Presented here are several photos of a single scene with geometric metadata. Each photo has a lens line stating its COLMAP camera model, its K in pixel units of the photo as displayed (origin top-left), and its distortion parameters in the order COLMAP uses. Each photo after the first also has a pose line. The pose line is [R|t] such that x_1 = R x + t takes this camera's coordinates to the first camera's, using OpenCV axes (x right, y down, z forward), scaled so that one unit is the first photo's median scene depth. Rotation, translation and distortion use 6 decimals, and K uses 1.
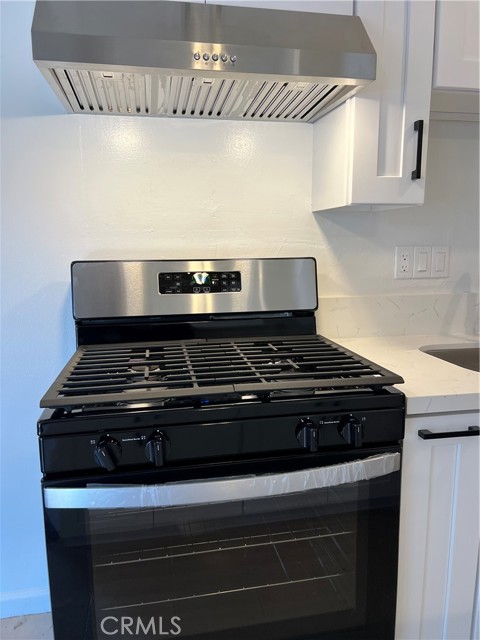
lens RADIAL K [[482.5, 0, 246.3], [0, 482.5, 321.9], [0, 0, 1]] dist [0.070849, -0.074918]
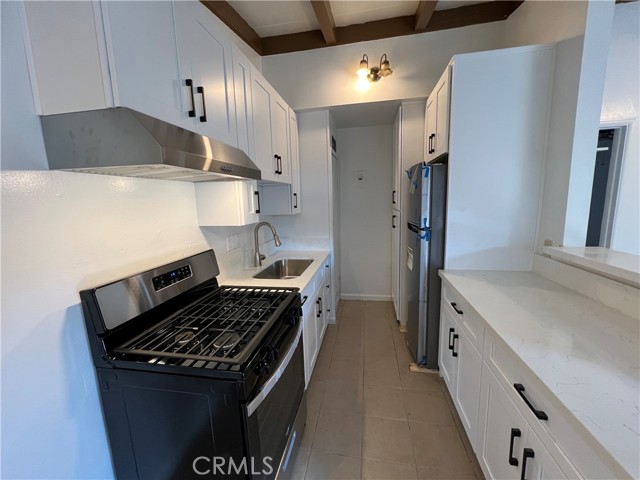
lens RADIAL K [[257.3, 0, 319.6], [0, 257.3, 239.1], [0, 0, 1]] dist [-0.003047, 0.000774]
pose [[0.375692, -0.147695, 0.914900, -0.643311], [0.185820, 0.979176, 0.081766, -0.173374], [-0.907924, 0.139288, 0.395313, 0.159166]]
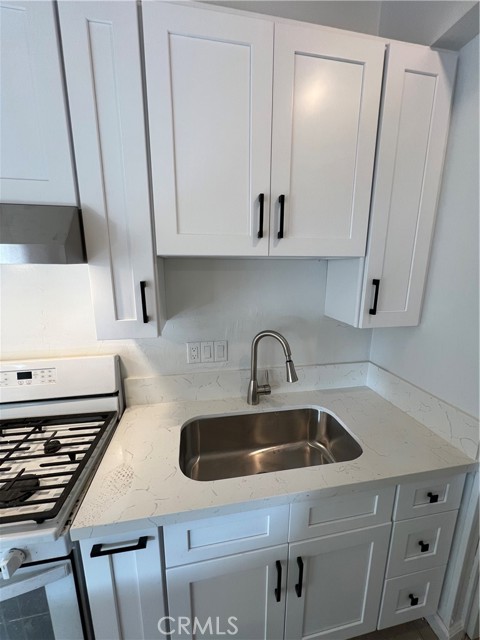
lens RADIAL K [[256.5, 0, 242.3], [0, 256.5, 319.2], [0, 0, 1]] dist [0.000407, 0.000071]
pose [[0.999958, 0.008092, -0.004382, 0.507158], [-0.007949, 0.999467, 0.031651, -0.266998], [0.004635, -0.031615, 0.999489, 0.239879]]
